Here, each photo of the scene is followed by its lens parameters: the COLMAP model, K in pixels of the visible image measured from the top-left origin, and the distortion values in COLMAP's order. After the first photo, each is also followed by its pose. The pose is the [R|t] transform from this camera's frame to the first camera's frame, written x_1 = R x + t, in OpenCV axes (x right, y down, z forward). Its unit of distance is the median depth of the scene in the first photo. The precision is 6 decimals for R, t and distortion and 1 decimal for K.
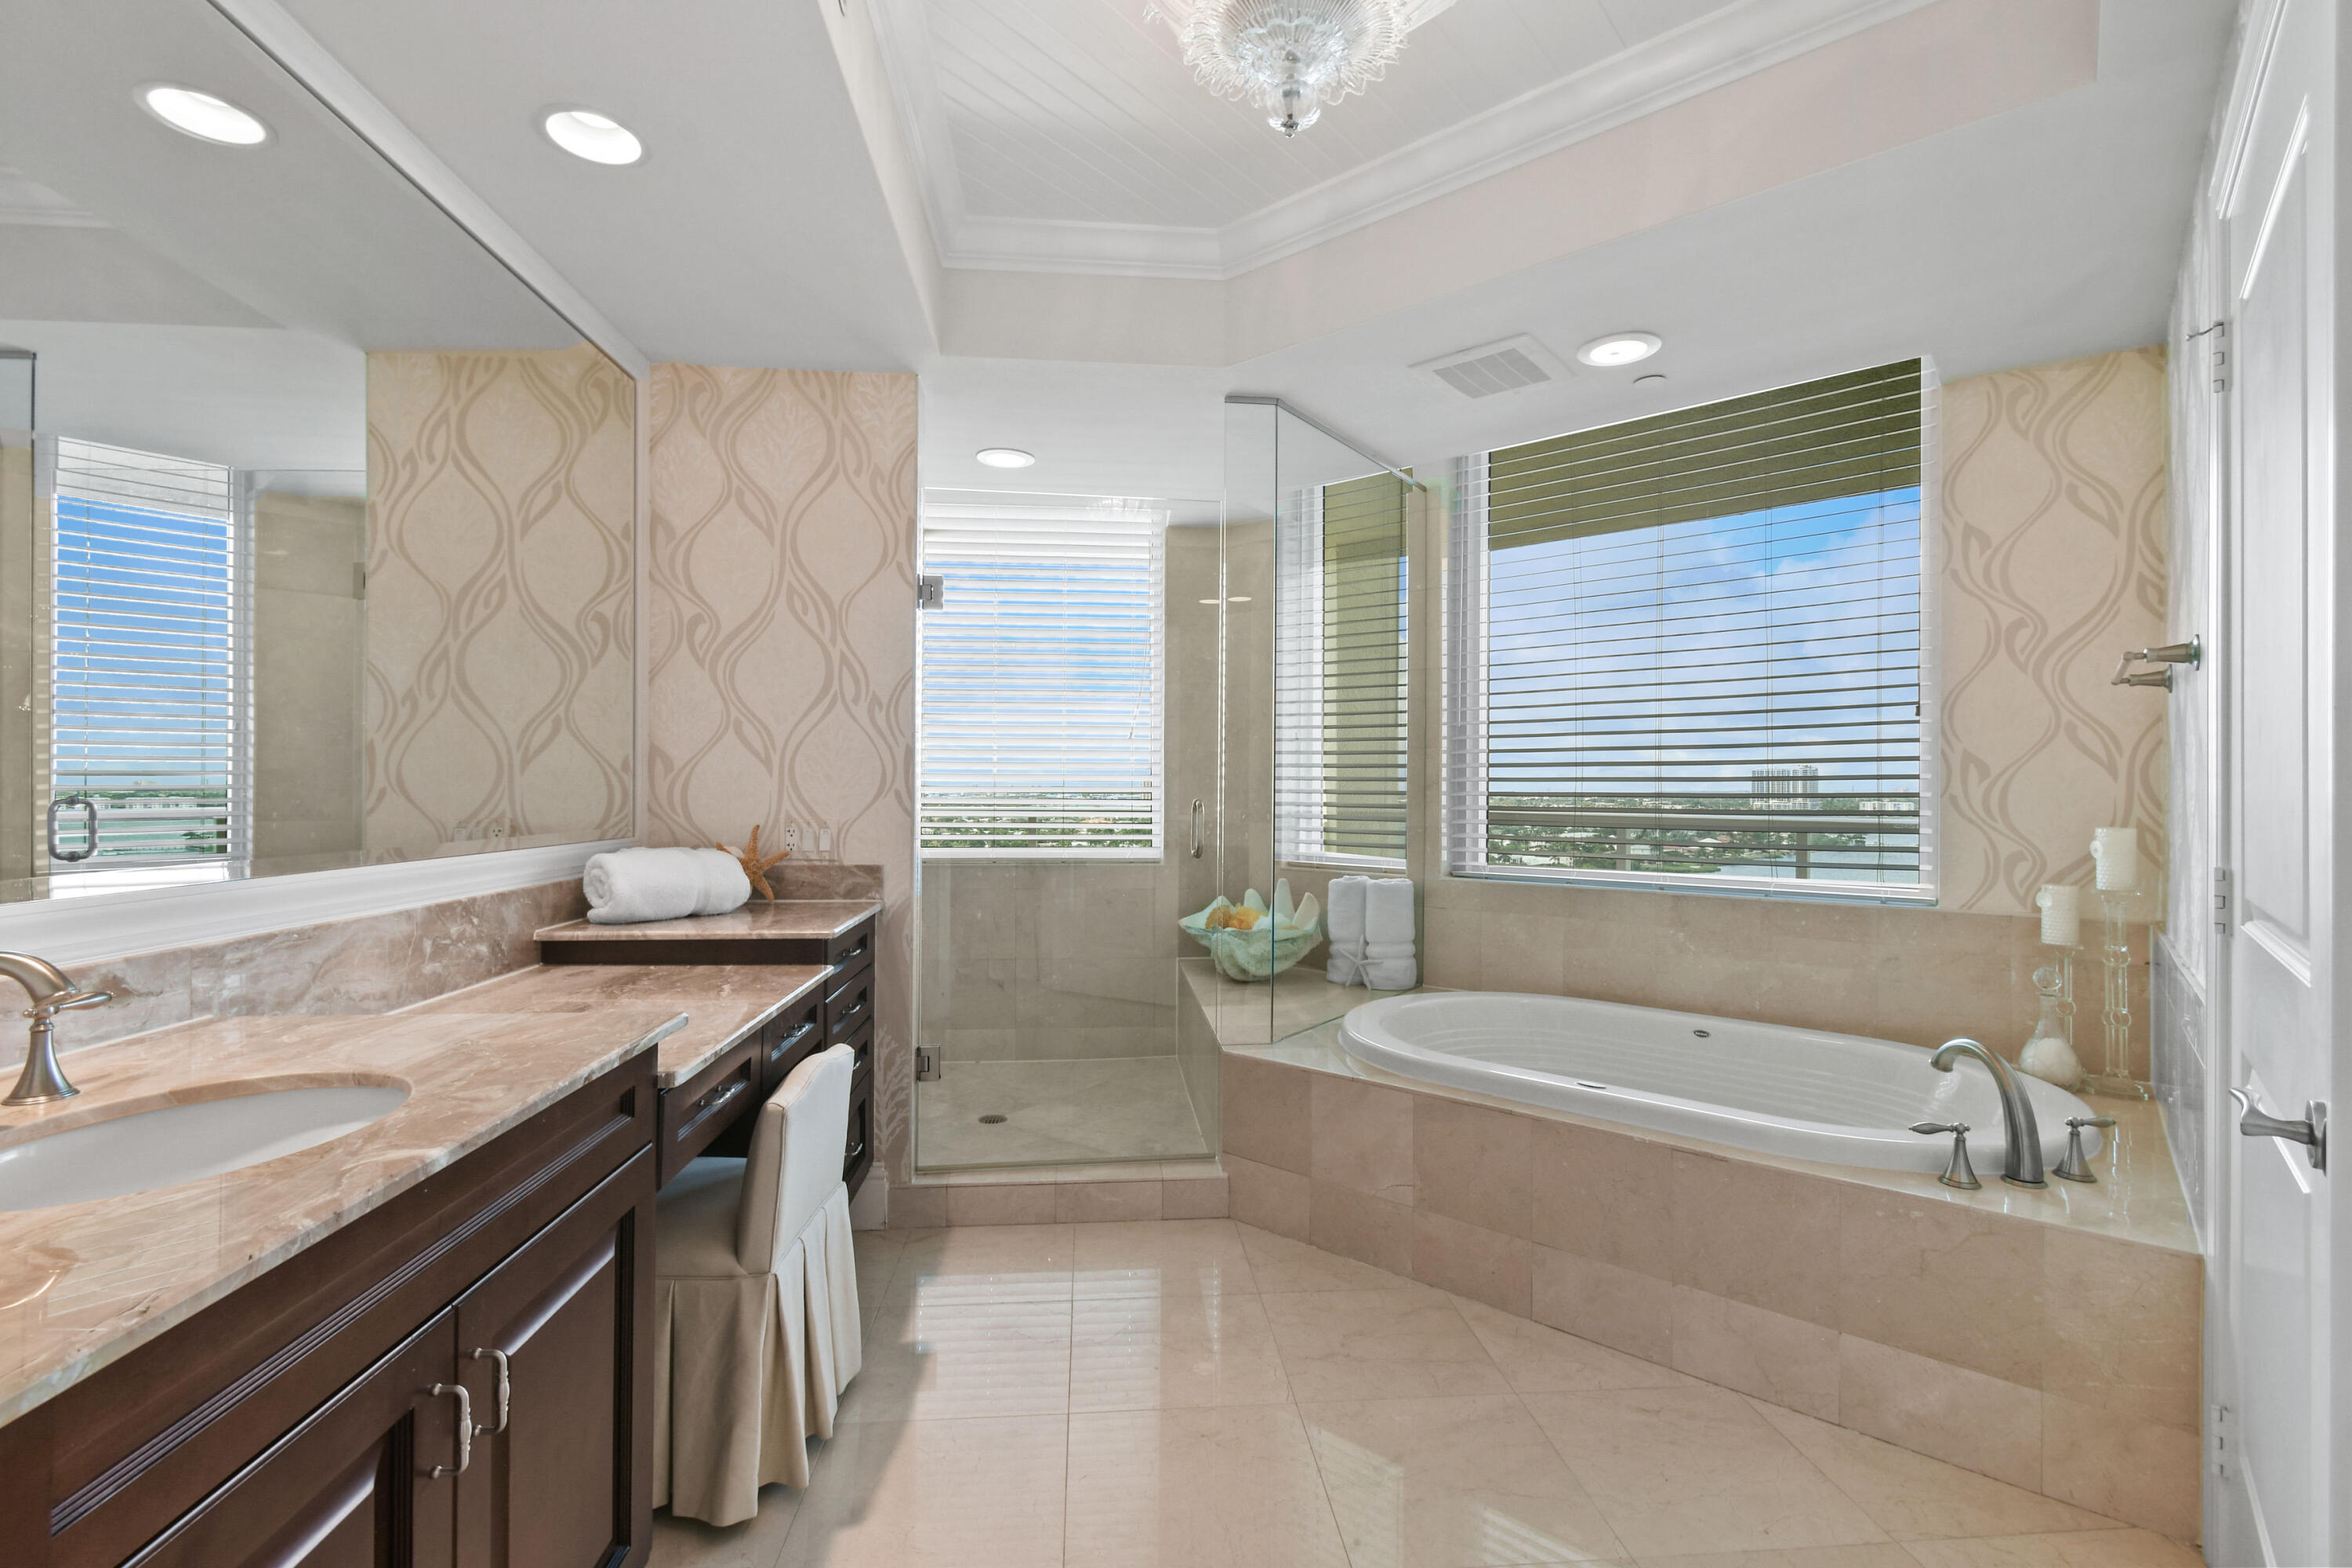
lens RADIAL K [[1047.2, 0, 1167.0], [0, 1047.2, 780.8], [0, 0, 1]] dist [0.003366, 0.000610]
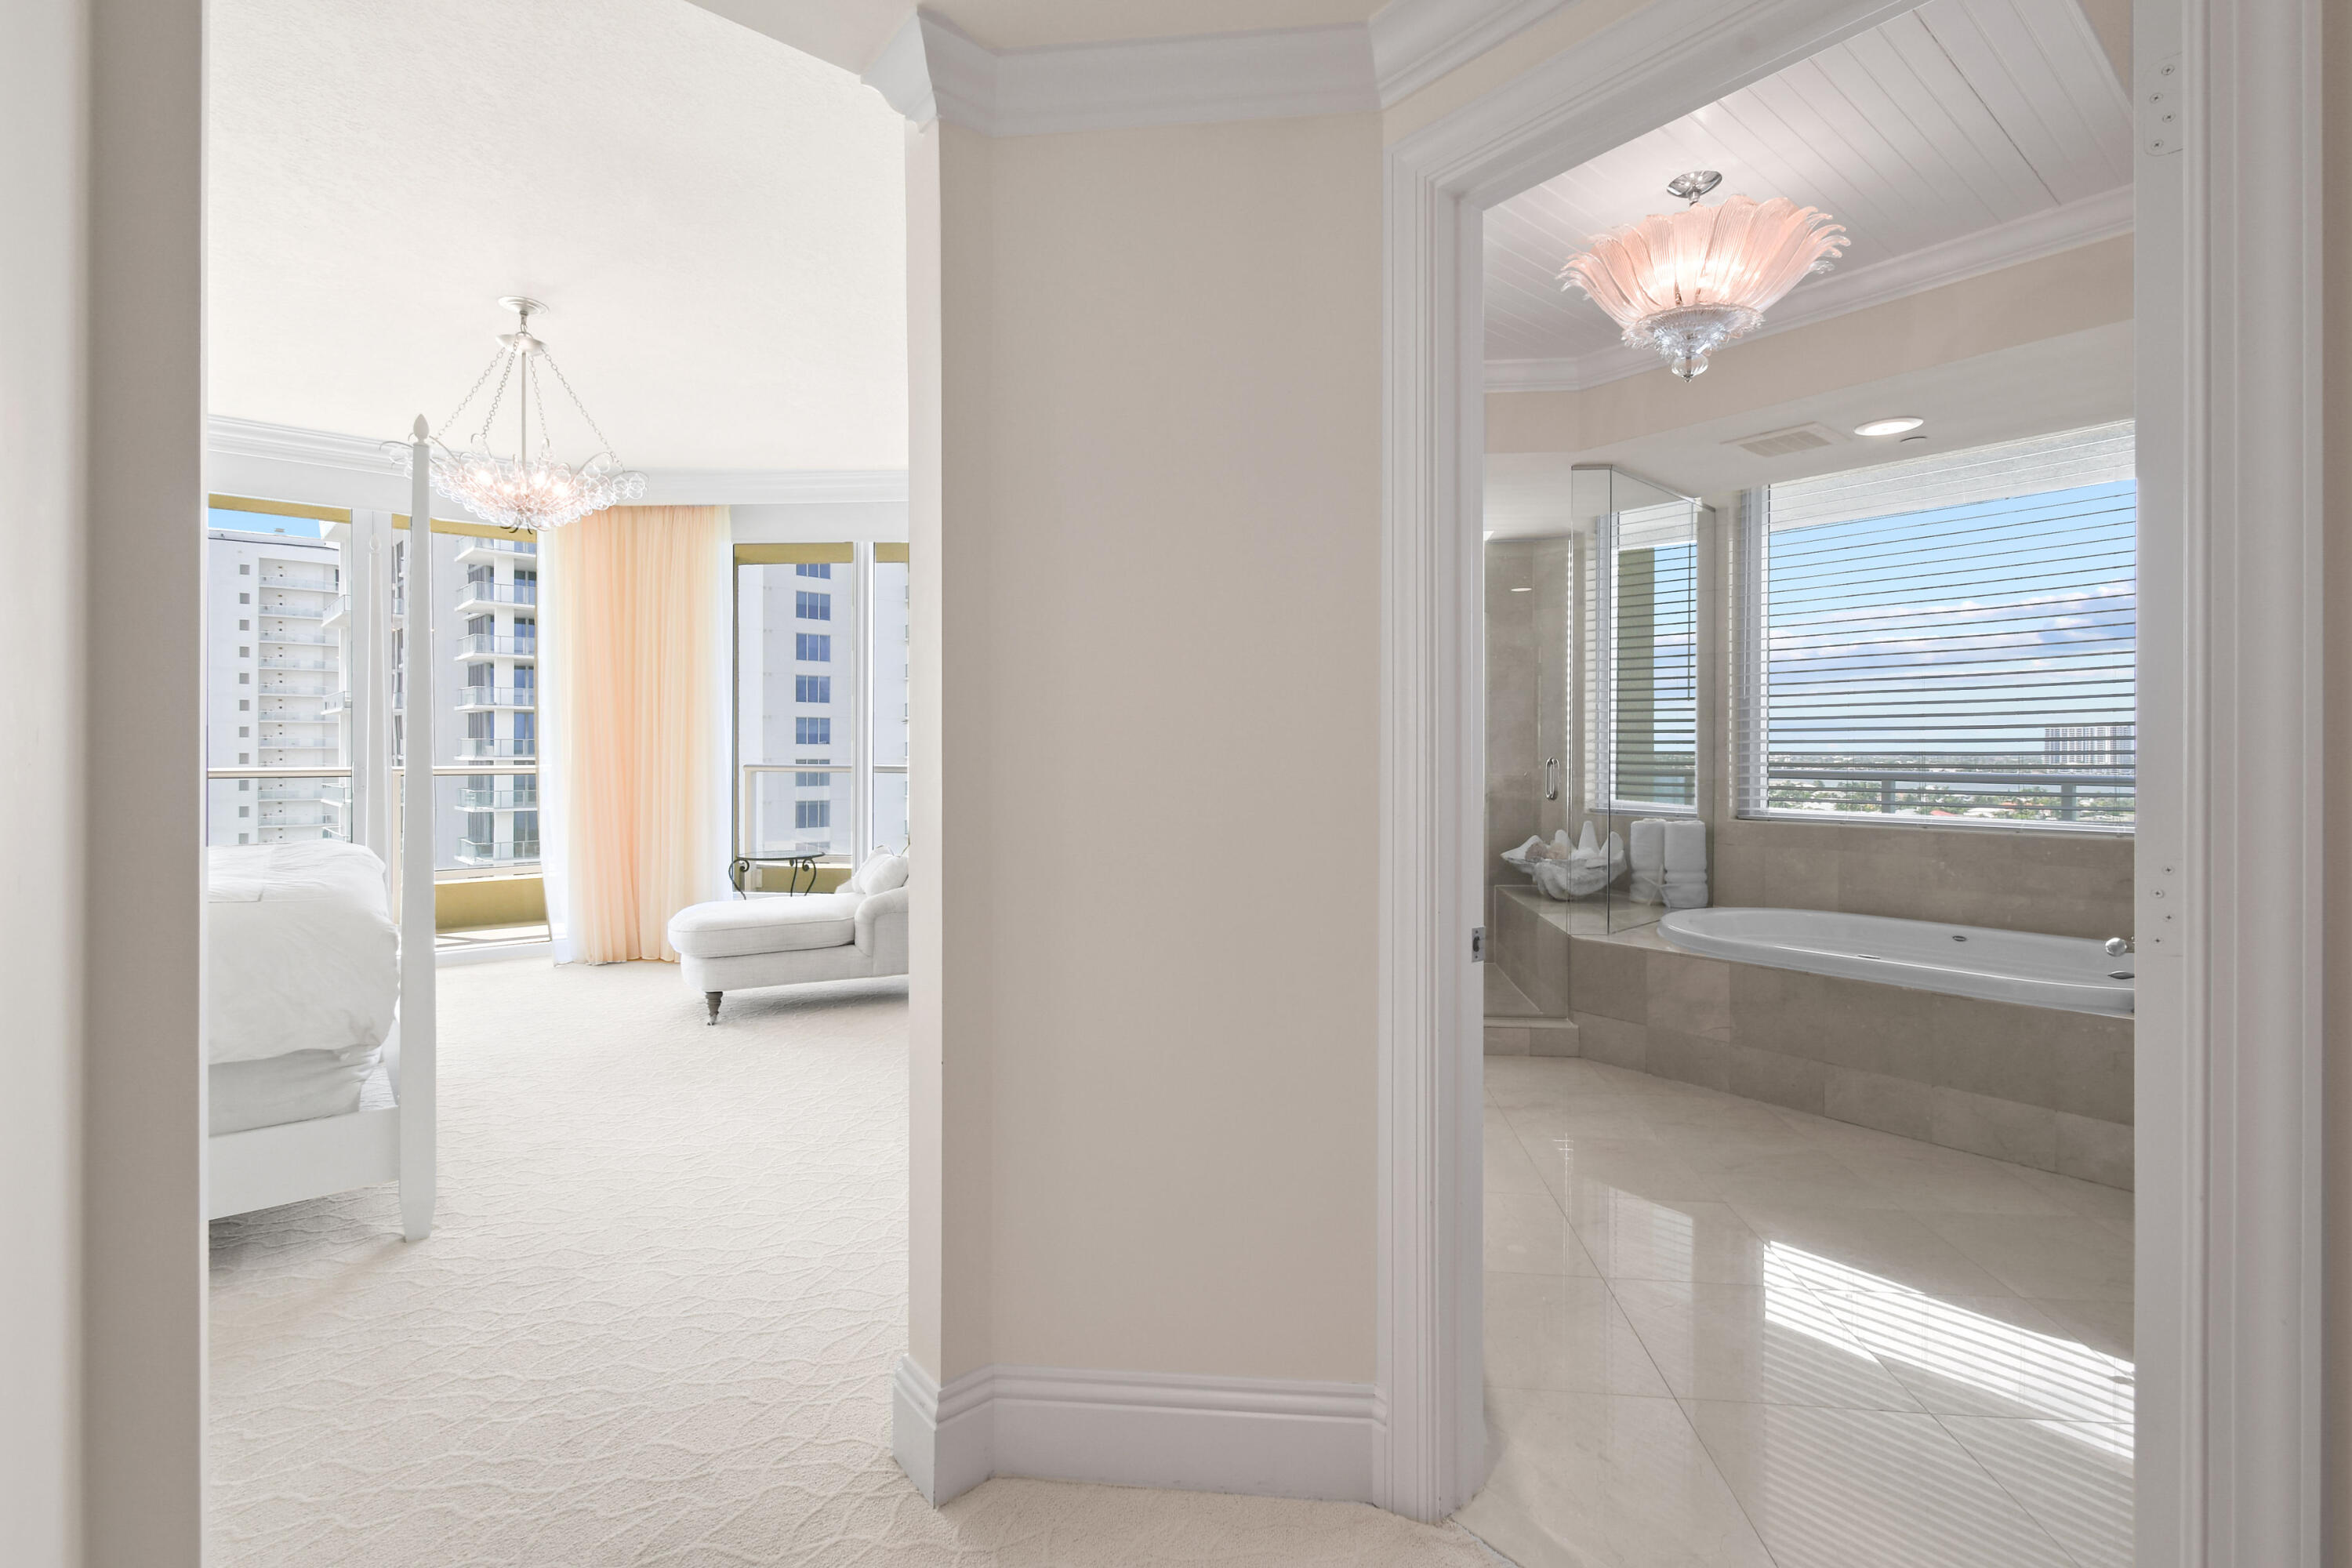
lens RADIAL K [[1047.2, 0, 1177.8], [0, 1047.2, 752.4], [0, 0, 1]] dist [0.003366, 0.000610]
pose [[0.983879, -0.005801, -0.178743, -0.198373], [0.007440, 0.999936, 0.008502, -0.004704], [0.178683, -0.009695, 0.983859, -0.428774]]
